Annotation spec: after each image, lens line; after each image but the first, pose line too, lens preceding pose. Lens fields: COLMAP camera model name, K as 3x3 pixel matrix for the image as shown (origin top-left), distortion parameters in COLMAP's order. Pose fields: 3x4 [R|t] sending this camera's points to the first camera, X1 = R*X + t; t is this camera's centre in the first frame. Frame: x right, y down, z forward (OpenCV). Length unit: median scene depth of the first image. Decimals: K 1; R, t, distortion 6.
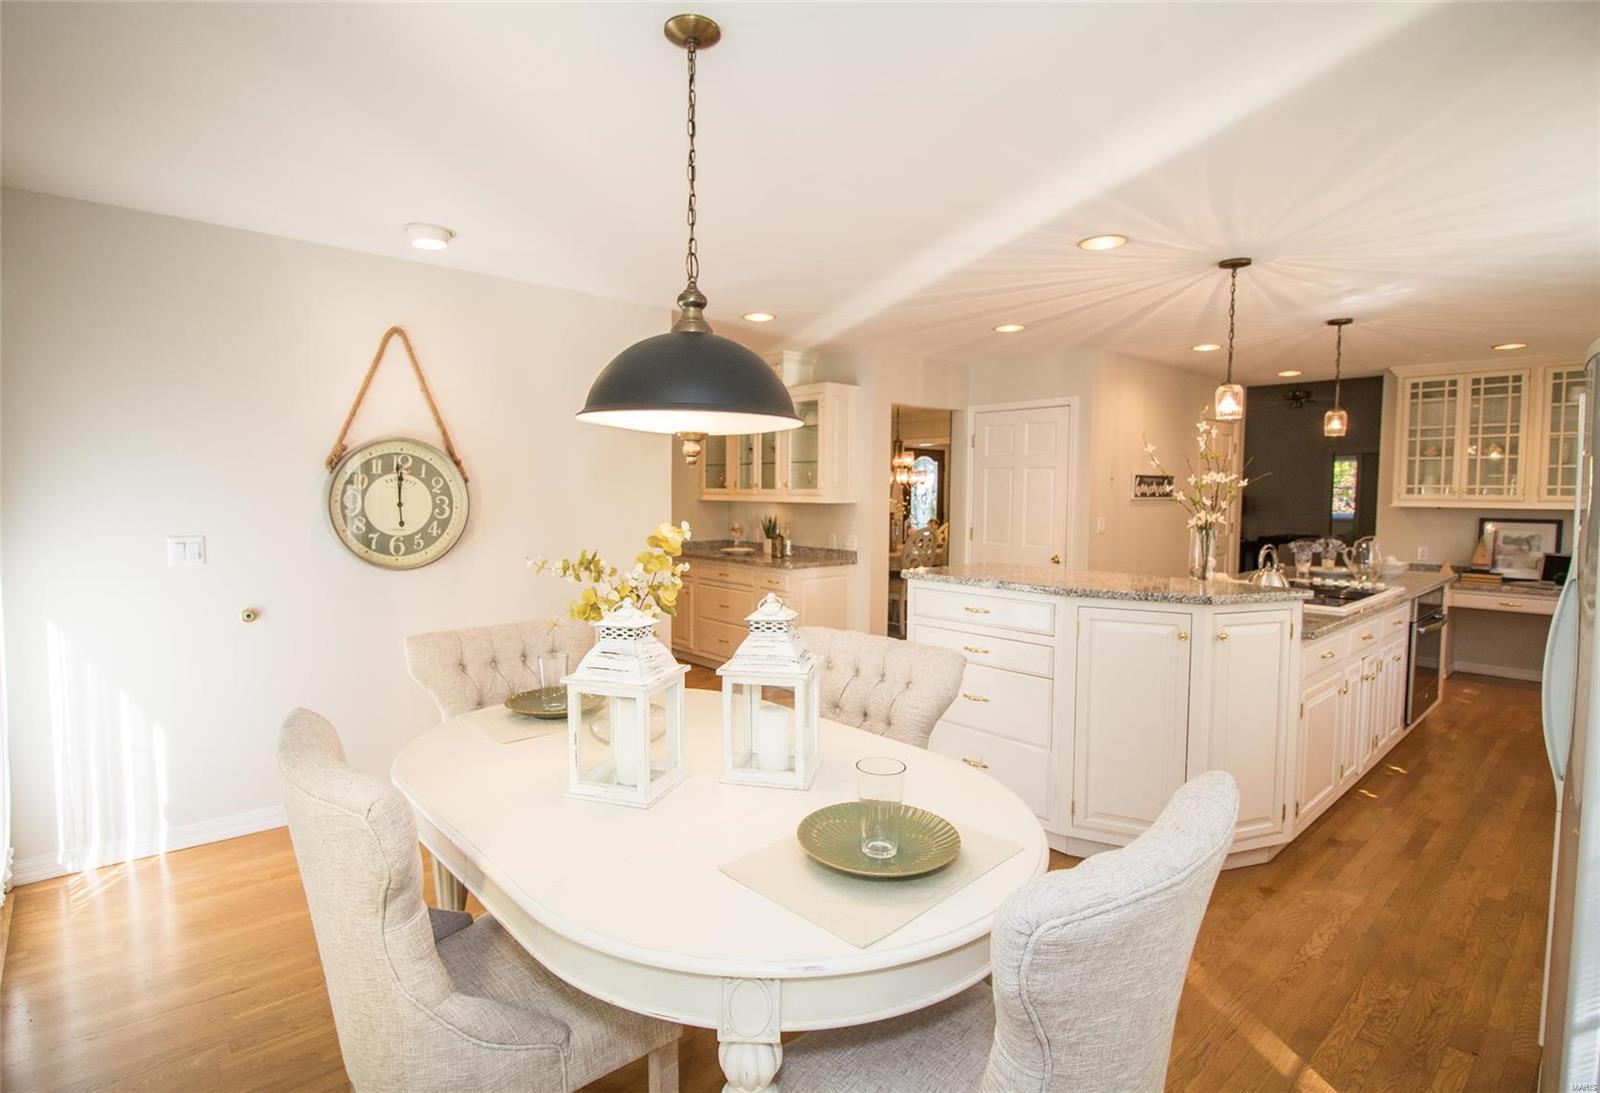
lens RADIAL K [[775.4, 0, 800.0], [0, 775.4, 546.5], [0, 0, 1]] dist [-0.000784, -0.000153]
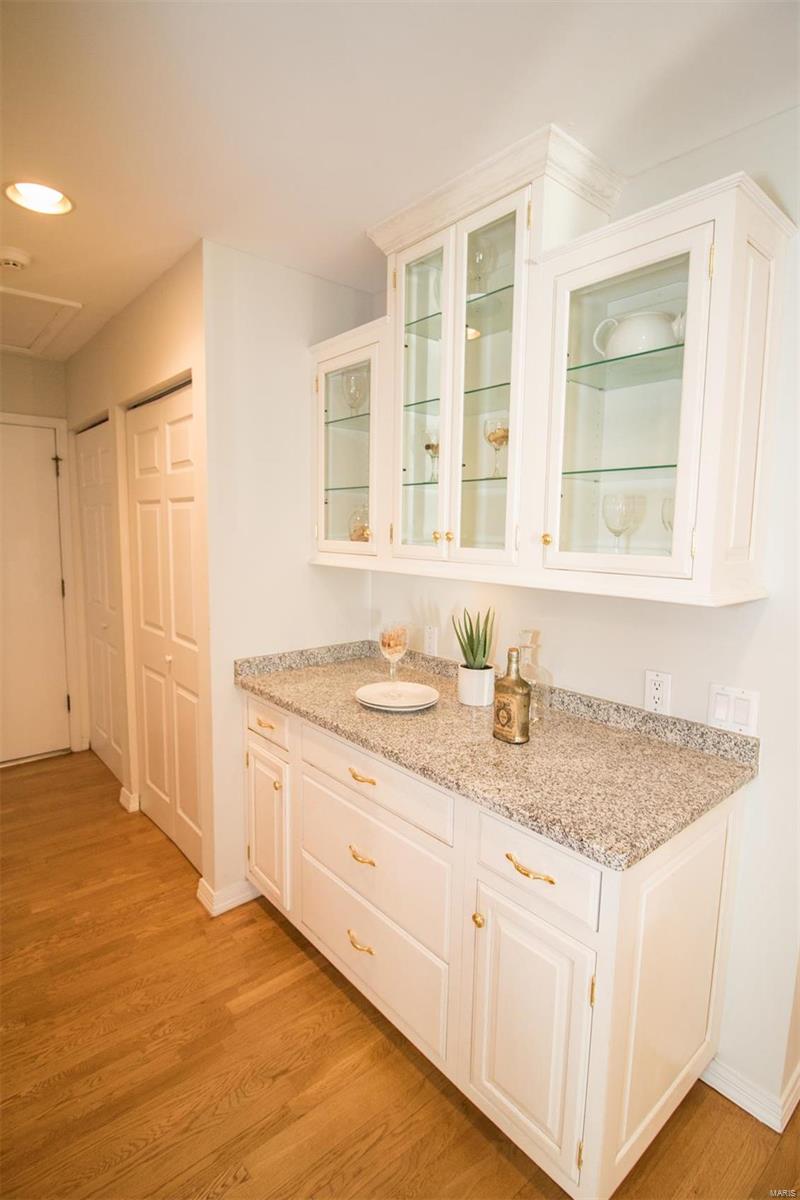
lens RADIAL K [[582.7, 0, 400.0], [0, 582.7, 600.0], [0, 0, 1]] dist [0.000190, -0.000032]
pose [[0.999399, 0.022122, -0.026683, -0.045390], [-0.021369, 0.999374, 0.028190, -0.034446], [0.027290, -0.027603, 0.999246, 0.444923]]
